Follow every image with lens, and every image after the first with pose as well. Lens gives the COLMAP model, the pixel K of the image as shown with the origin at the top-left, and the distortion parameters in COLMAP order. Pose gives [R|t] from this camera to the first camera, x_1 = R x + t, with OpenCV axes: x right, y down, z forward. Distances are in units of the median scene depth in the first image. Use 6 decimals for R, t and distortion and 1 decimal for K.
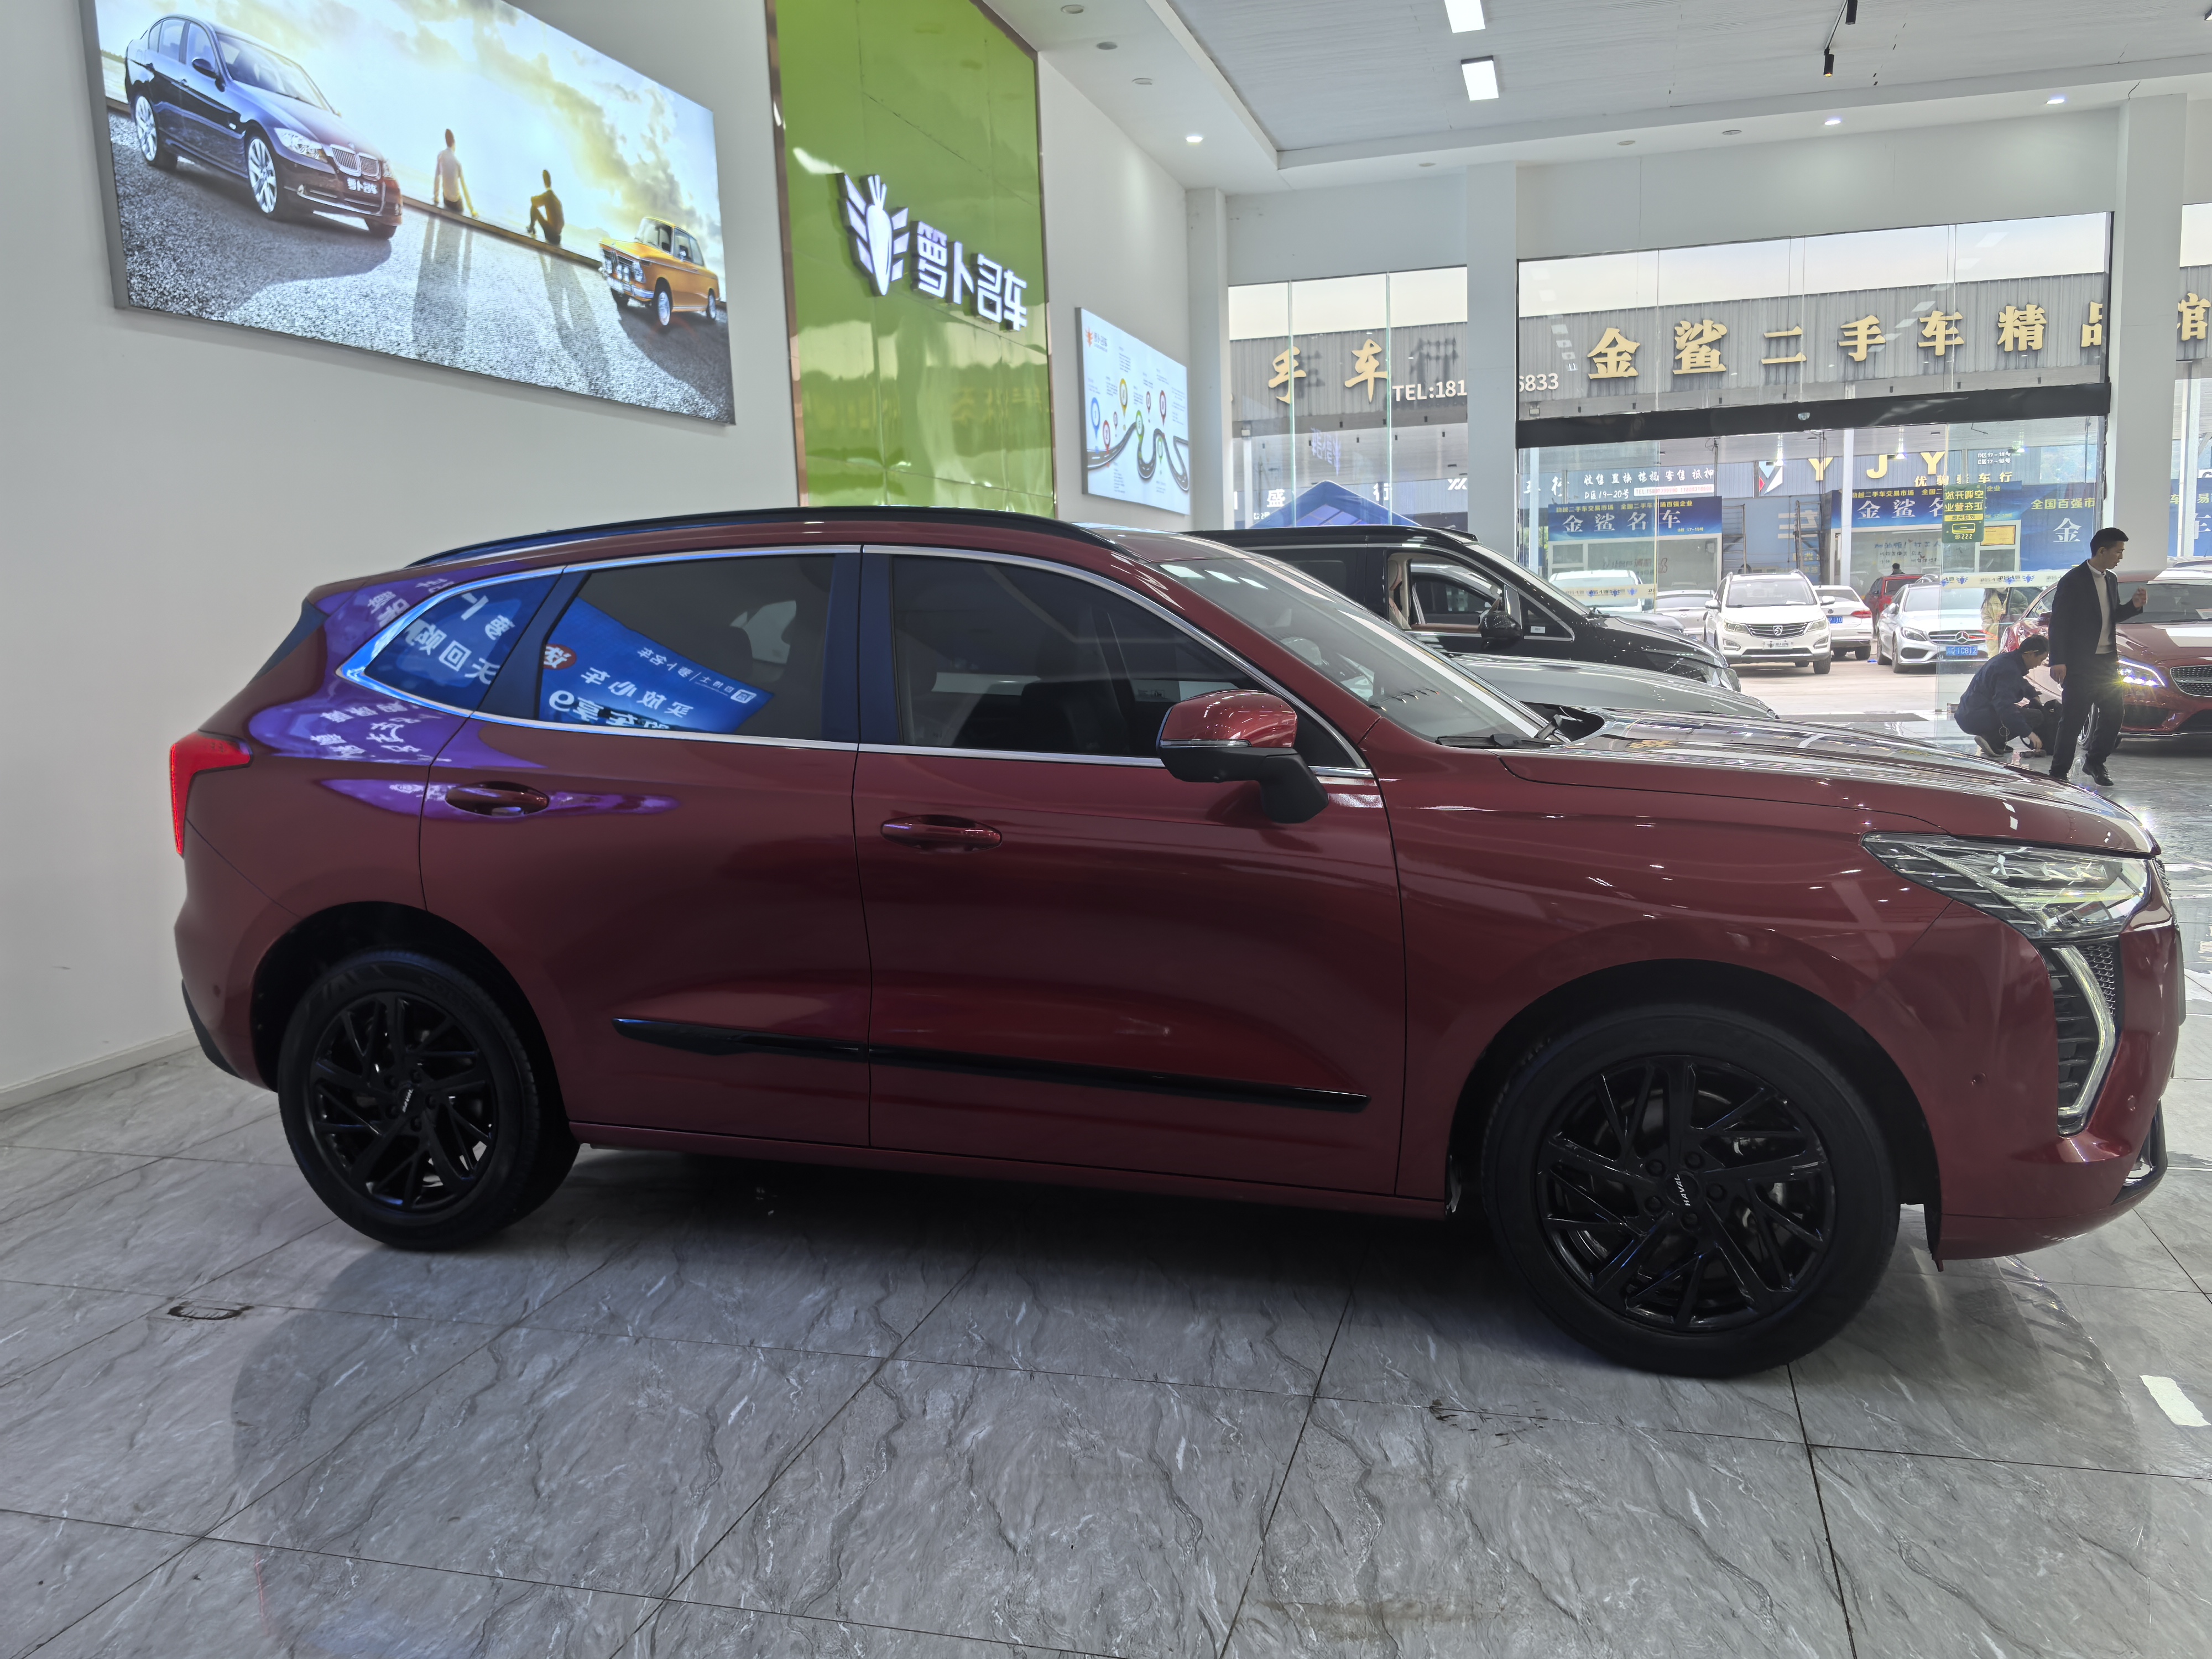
lens RADIAL K [[1728.9, 0, 1109.5], [0, 1728.9, 872.3], [0, 0, 1]] dist [-0.004509, -0.008893]
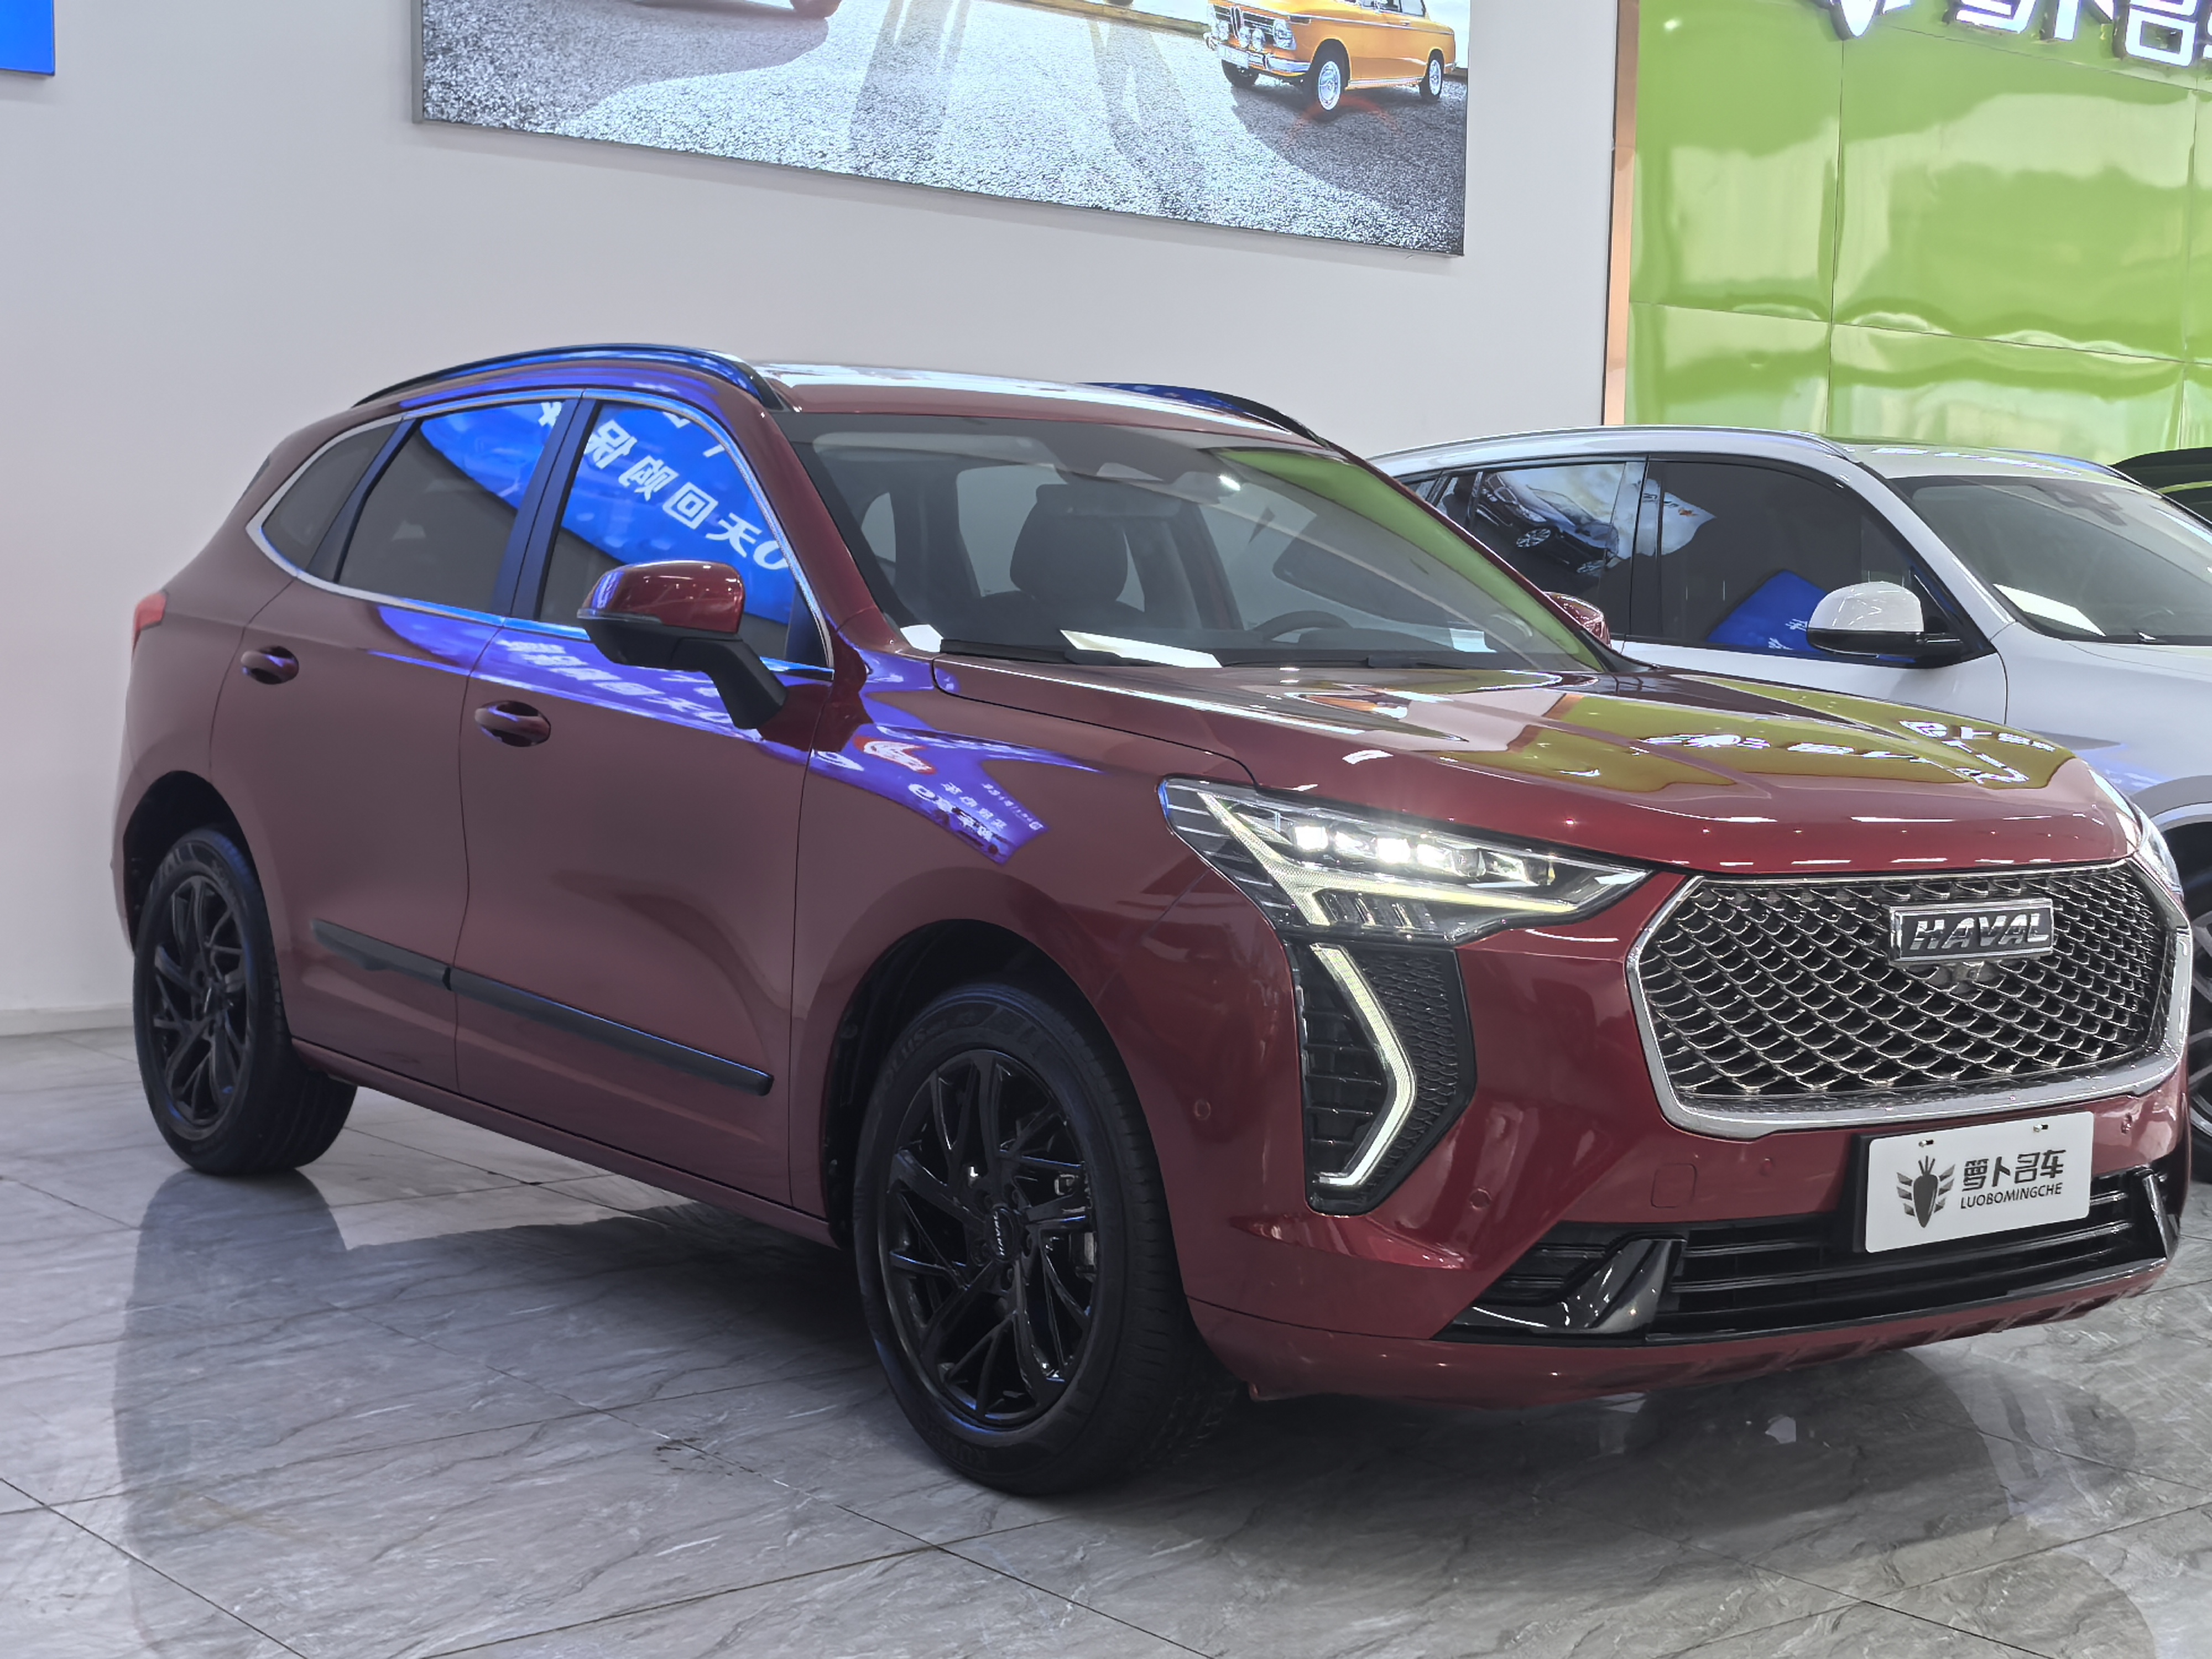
lens RADIAL K [[3208.7, 0, 1106.0], [0, 3208.7, 829.5], [0, 0, 1]] dist [0.150097, -0.054932]
pose [[0.819791, 0.090381, -0.565485, 0.494315], [-0.134303, 0.990271, -0.036427, 0.022637], [0.556691, 0.105809, 0.823954, -0.070240]]
